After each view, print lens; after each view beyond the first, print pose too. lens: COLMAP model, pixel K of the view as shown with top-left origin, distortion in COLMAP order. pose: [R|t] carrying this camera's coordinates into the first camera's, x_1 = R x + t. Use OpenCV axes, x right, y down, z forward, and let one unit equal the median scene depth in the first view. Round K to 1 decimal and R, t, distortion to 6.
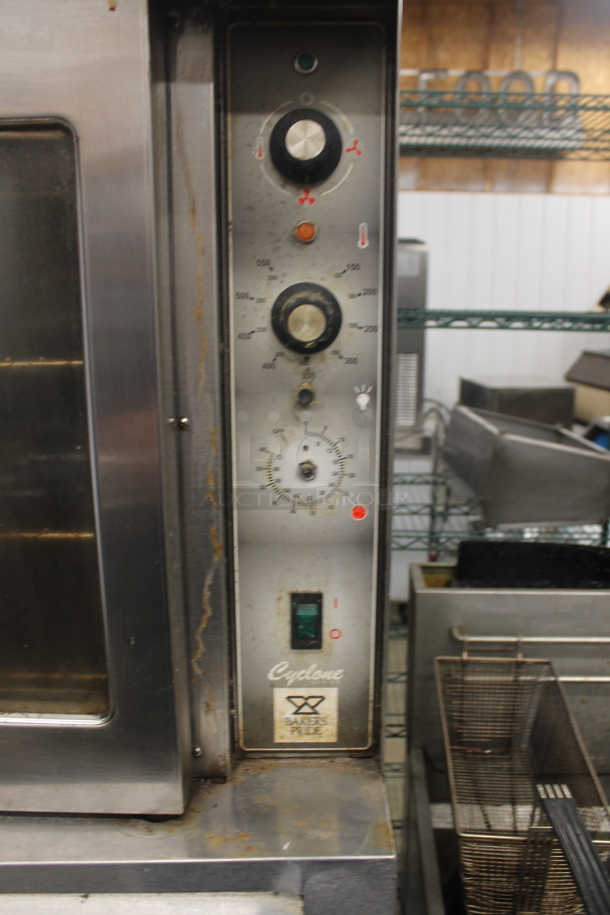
lens RADIAL K [[770.5, 0, 305.0], [0, 770.5, 457.5], [0, 0, 1]] dist [-0.160066, 0.149158]
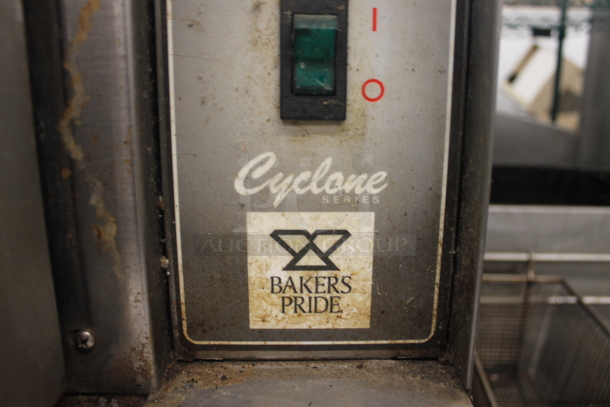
lens RADIAL K [[493.4, 0, 305.0], [0, 493.4, 203.5], [0, 0, 1]] dist [-0.101451, 0.009696]
pose [[0.999986, 0.001774, 0.005047, -0.004336], [-0.001776, 0.999998, 0.000565, 0.296296], [-0.005046, -0.000574, 0.999987, 0.676840]]
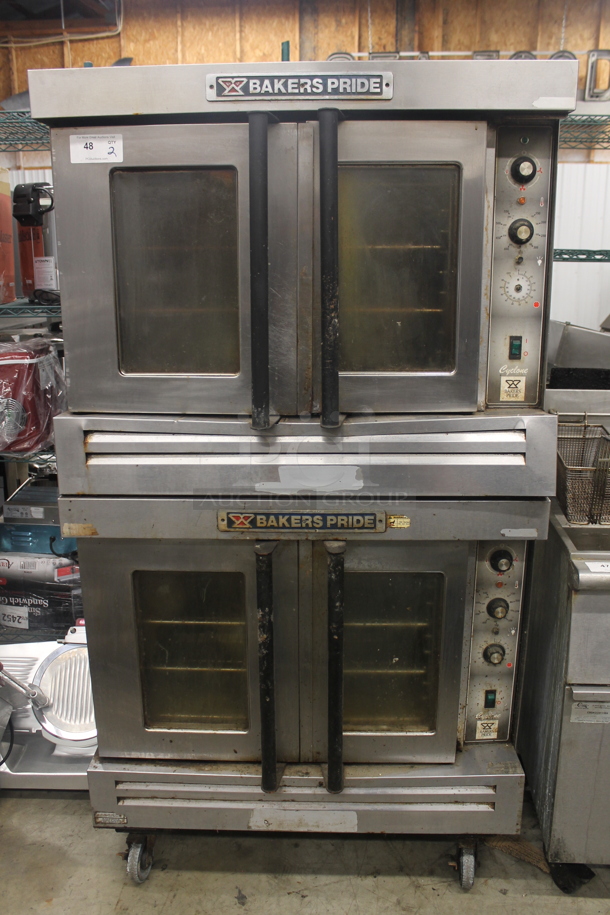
lens RADIAL K [[770.5, 0, 305.0], [0, 770.5, 457.5], [0, 0, 1]] dist [-0.160066, 0.149158]
pose [[0.999212, 0.002067, -0.039630, -0.598645], [-0.000480, 0.999199, 0.040009, 0.472637], [0.039681, -0.039959, 0.998413, -1.602326]]
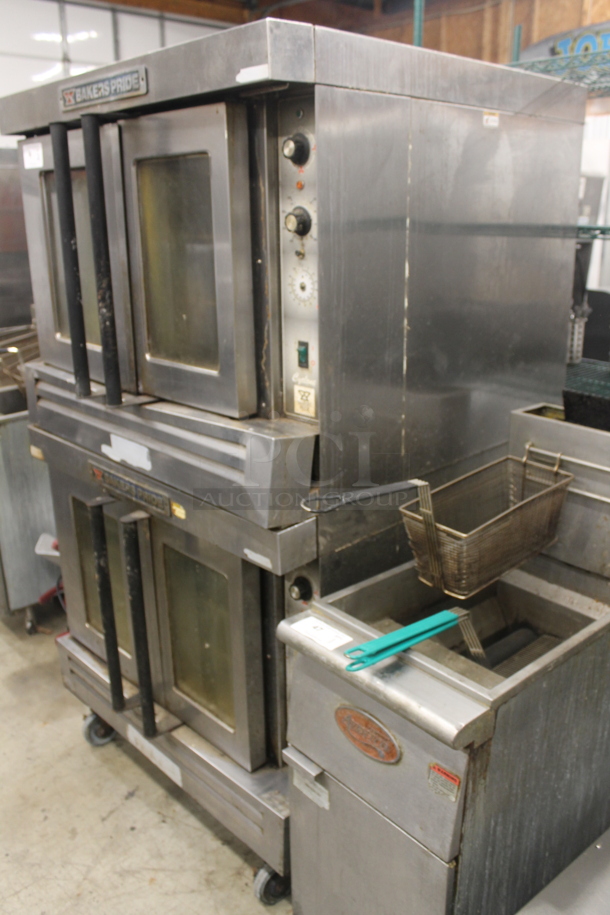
lens RADIAL K [[770.5, 0, 305.0], [0, 770.5, 457.5], [0, 0, 1]] dist [-0.160066, 0.149158]
pose [[0.688772, 0.219950, -0.690807, 1.611316], [-0.145495, 0.975418, 0.165503, 0.128964], [0.710228, -0.013484, 0.703843, -0.597251]]
